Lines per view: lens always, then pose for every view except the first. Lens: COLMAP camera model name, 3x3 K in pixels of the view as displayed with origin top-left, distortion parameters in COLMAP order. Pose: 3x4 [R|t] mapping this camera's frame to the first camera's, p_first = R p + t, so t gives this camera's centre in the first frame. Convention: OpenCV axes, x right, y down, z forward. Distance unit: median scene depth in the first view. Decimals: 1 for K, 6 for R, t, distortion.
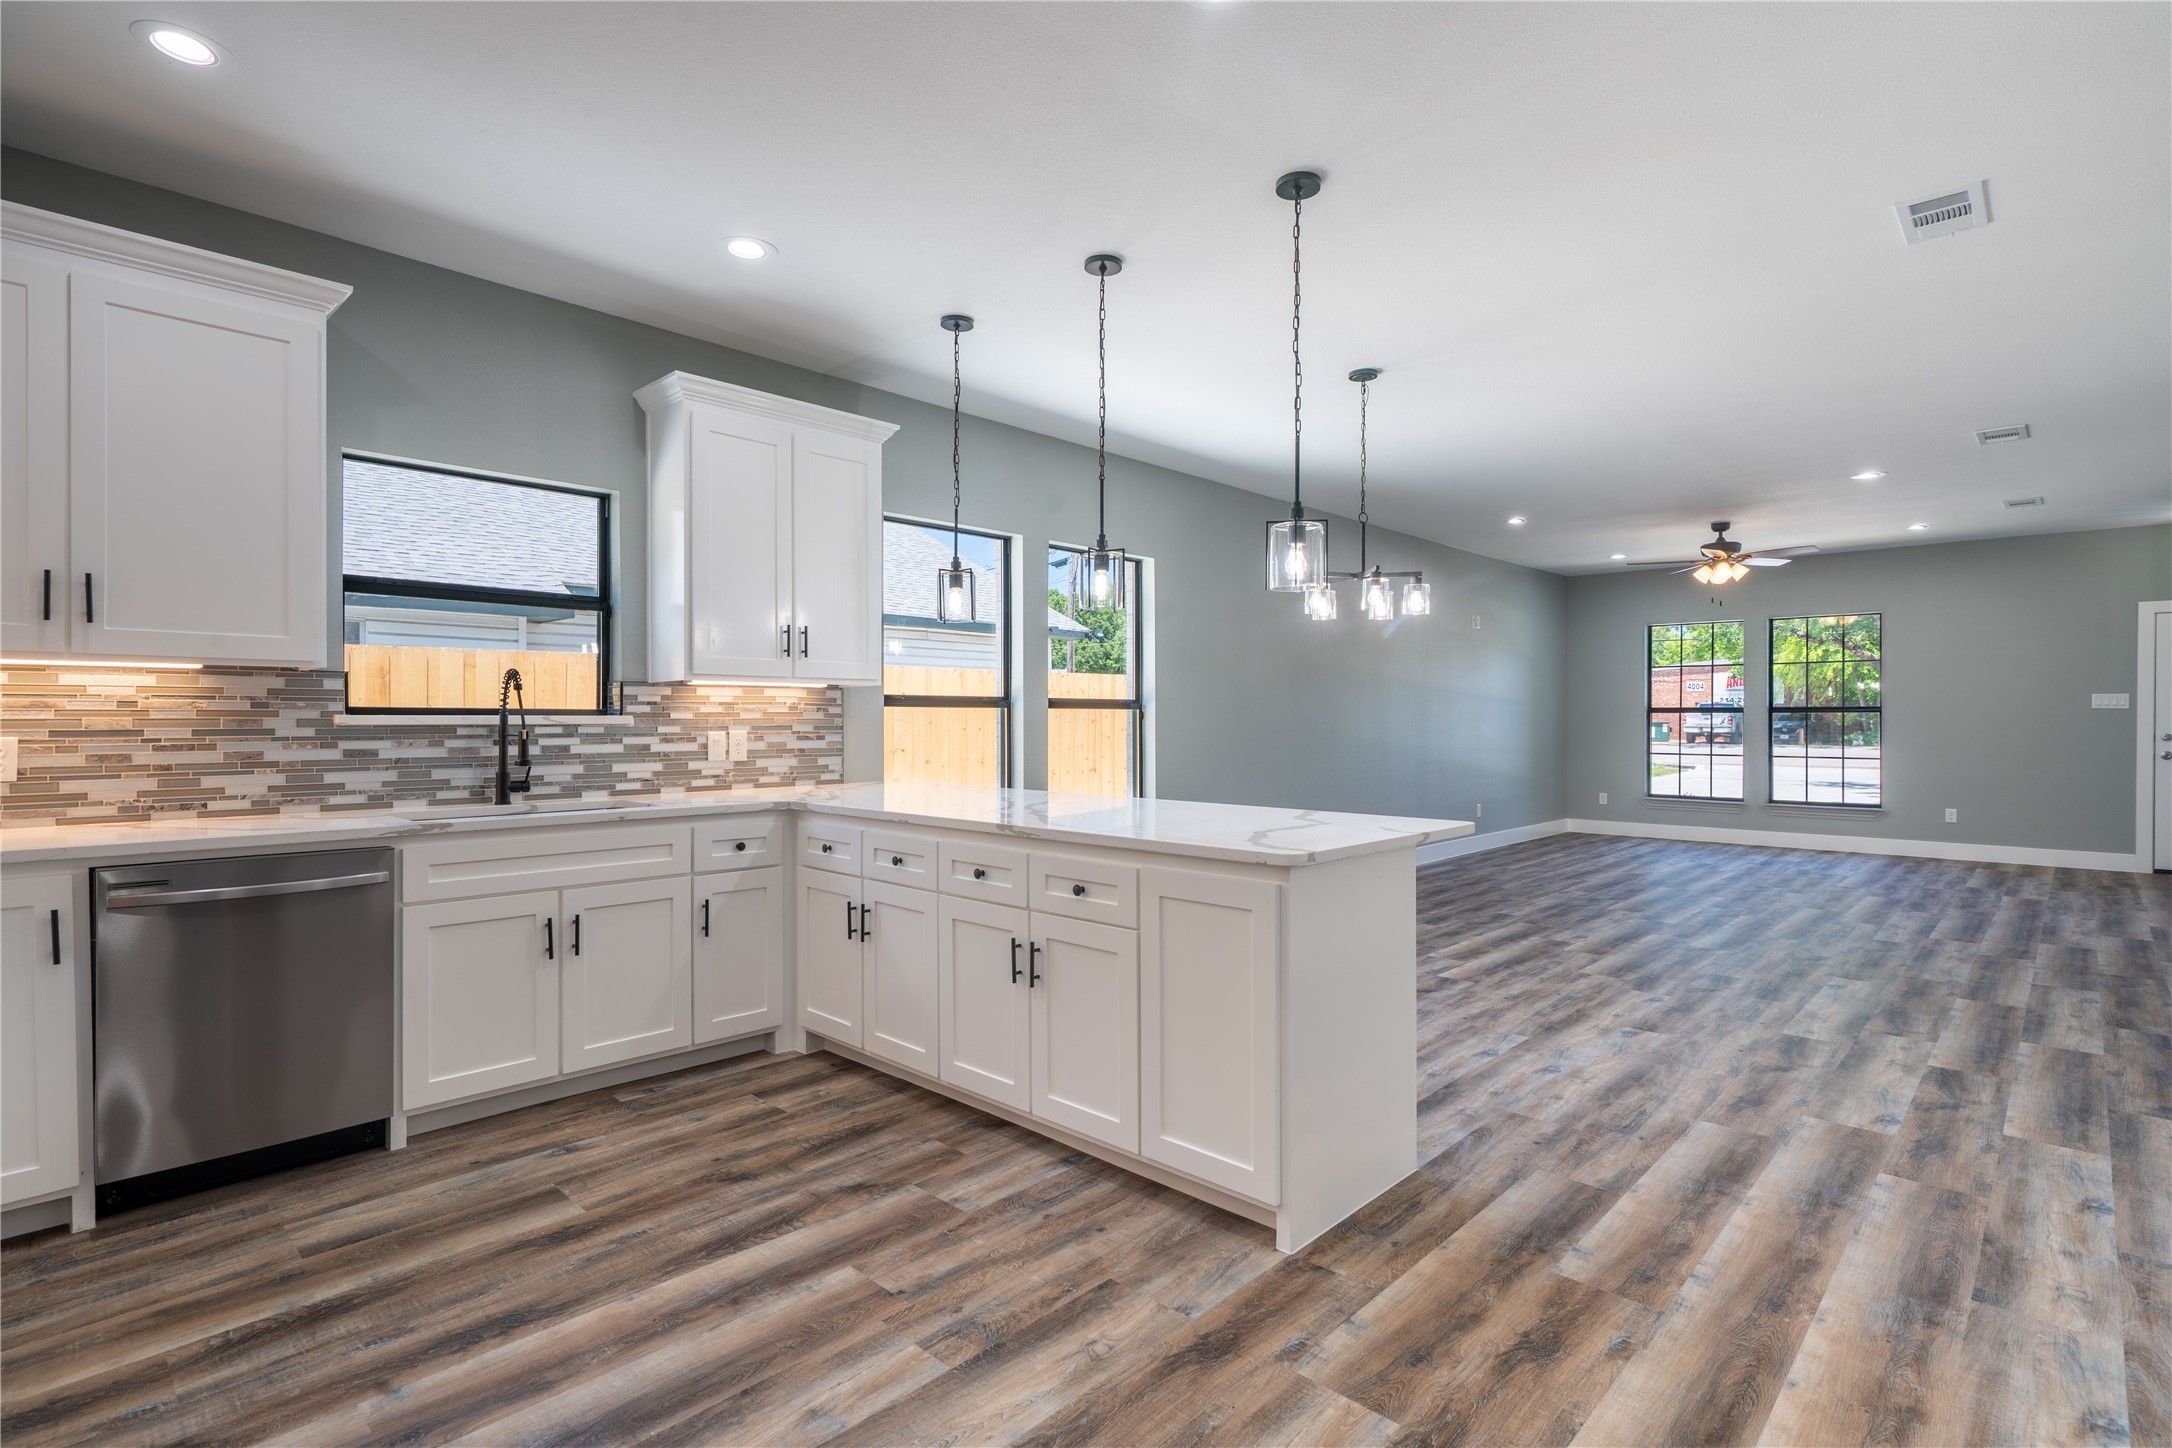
lens RADIAL K [[1043.8, 0, 1083.6], [0, 1043.8, 722.1], [0, 0, 1]] dist [-0.001393, 0.000443]
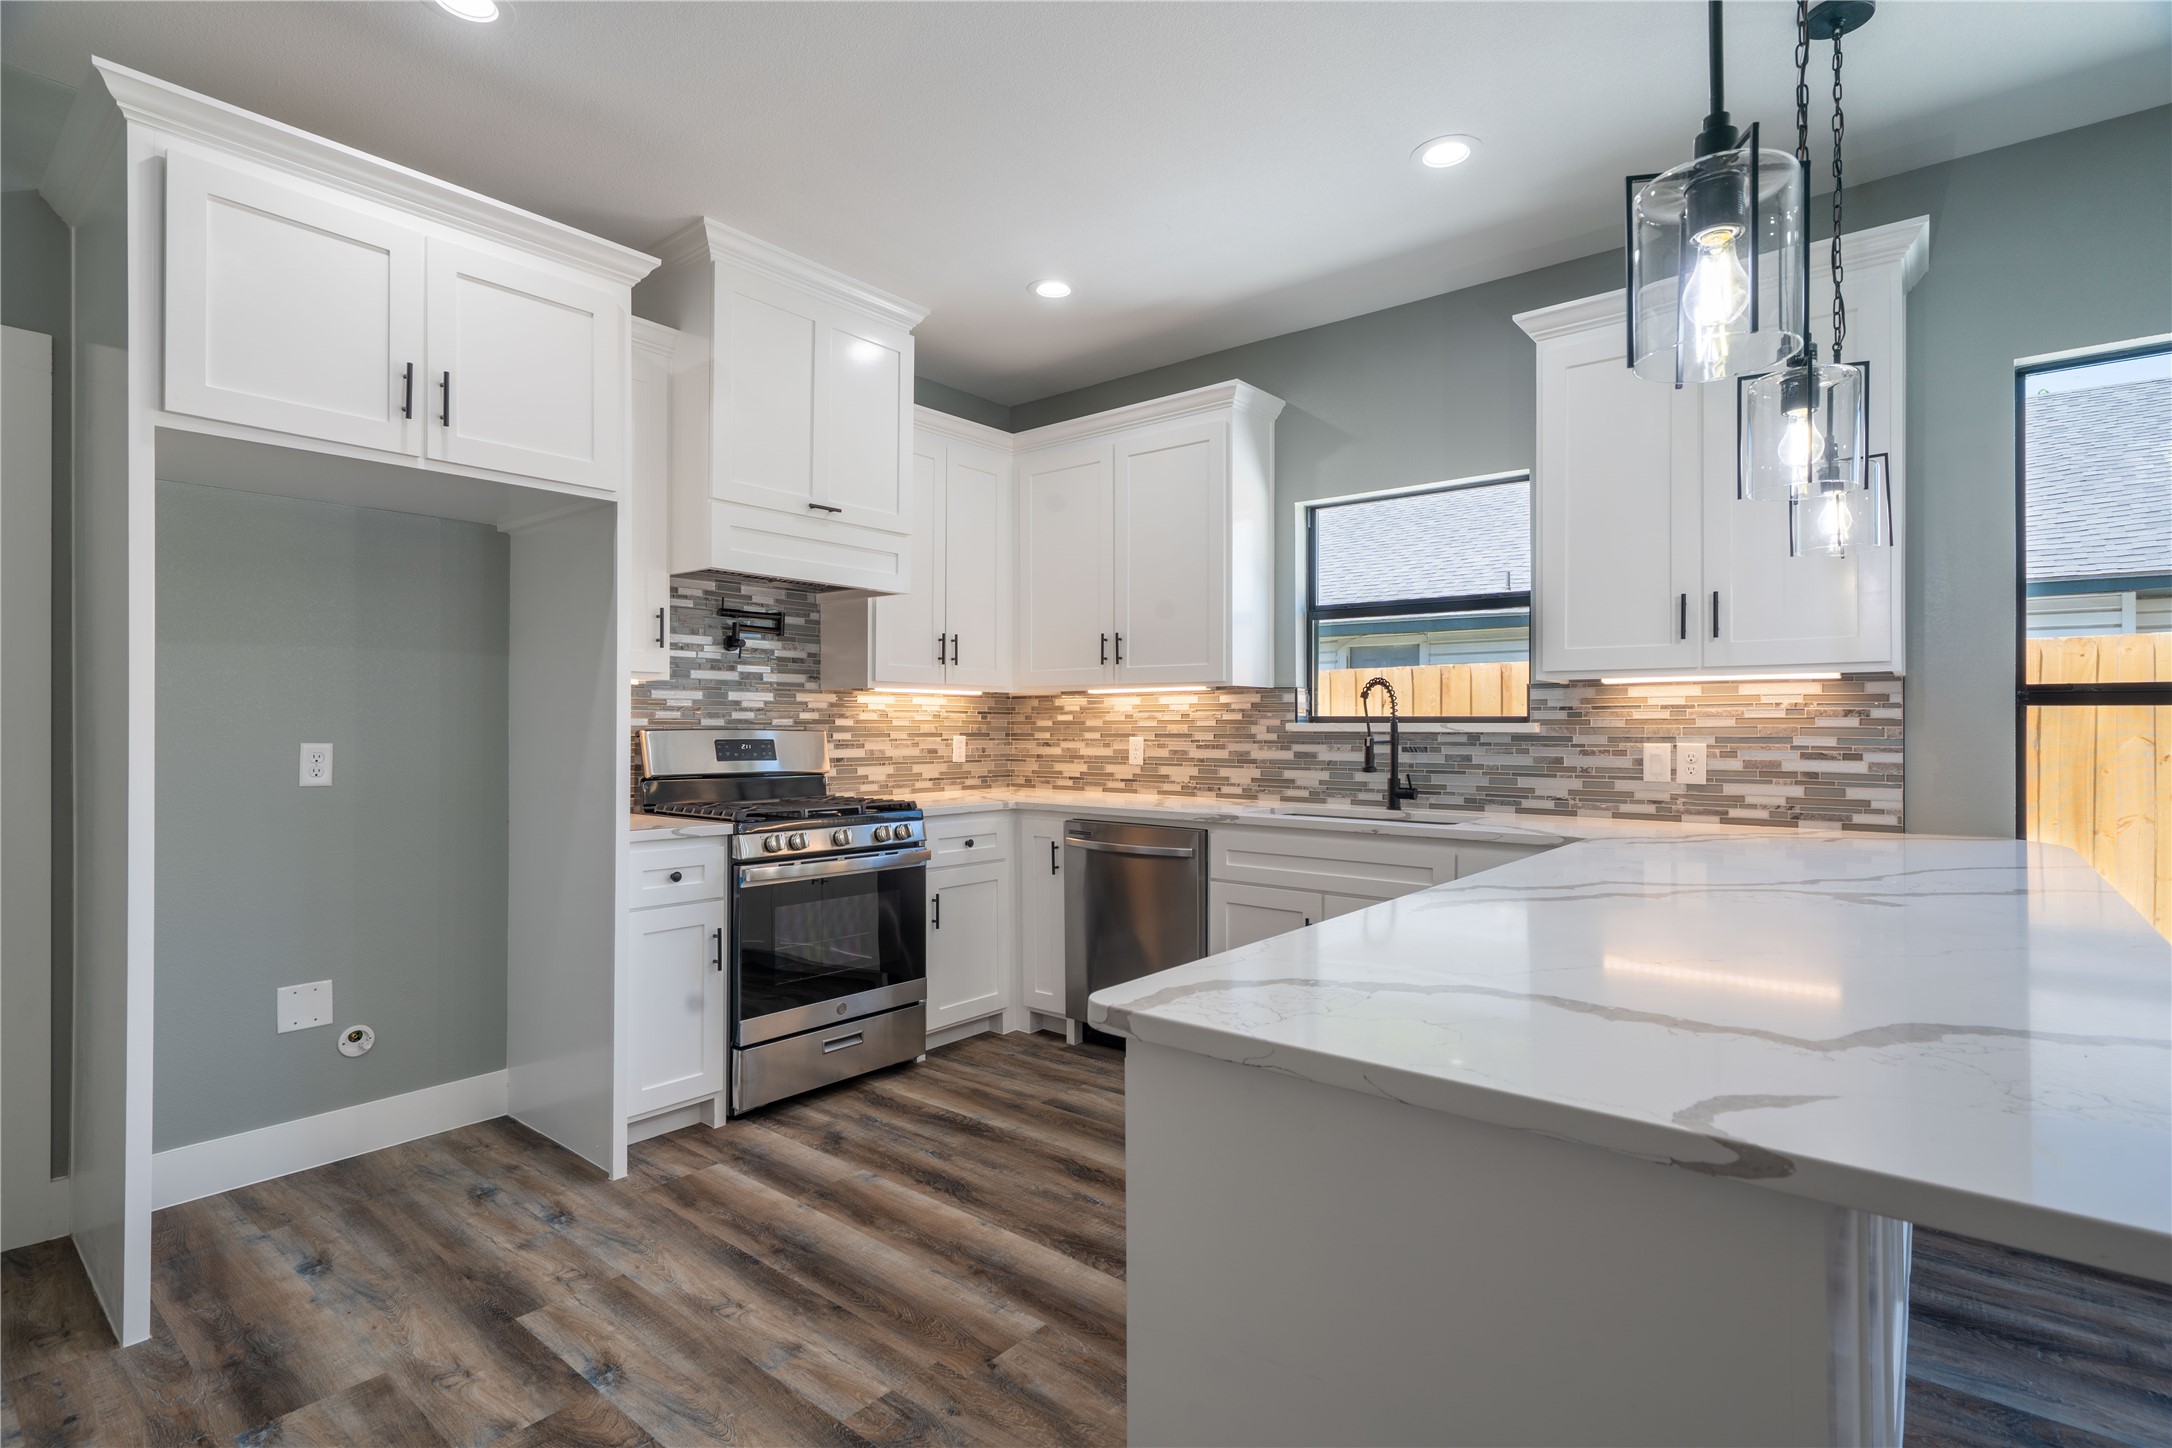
lens RADIAL K [[1043.8, 0, 1094.4], [0, 1043.8, 722.0], [0, 0, 1]] dist [-0.001393, 0.000443]
pose [[0.073605, -0.005628, -0.997272, 0.420678], [-0.005946, 0.999964, -0.006082, 0.000424], [0.997270, 0.006378, 0.073569, 0.591485]]
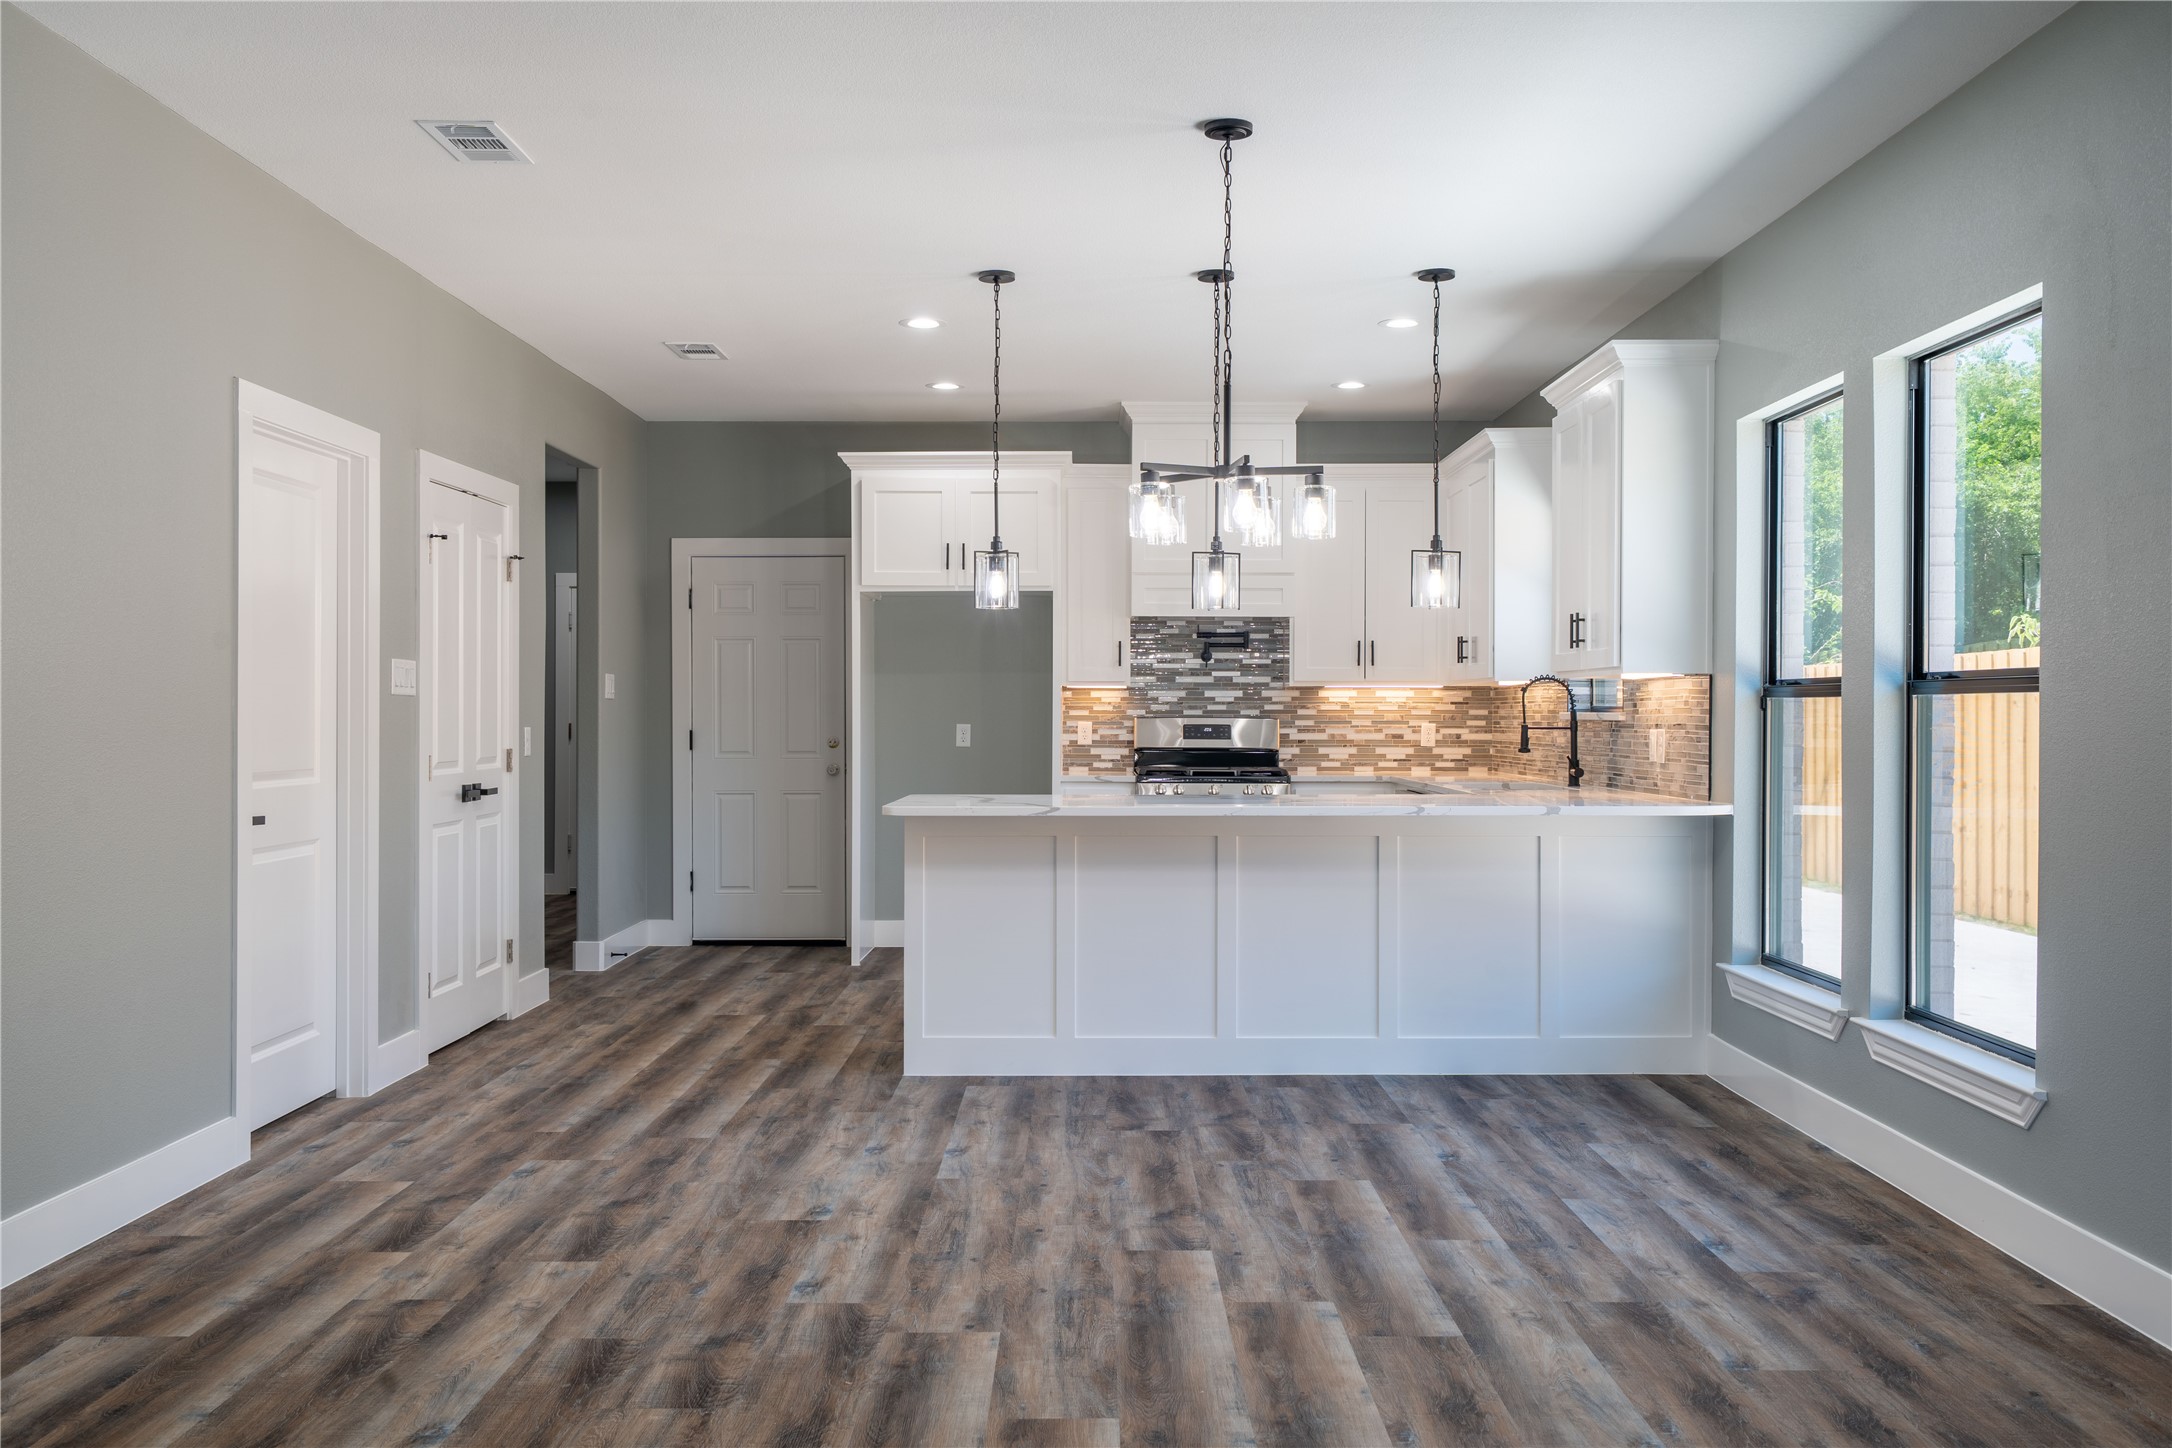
lens RADIAL K [[1858.0, 0, 1068.3], [0, 1858.0, 718.2], [0, 0, 1]] dist [0.033036, 0.003761]
pose [[-0.730417, 0.000060, -0.683002, 1.346297], [-0.004577, 0.999977, 0.004983, -0.008038], [0.682987, 0.006766, -0.730400, 2.189336]]
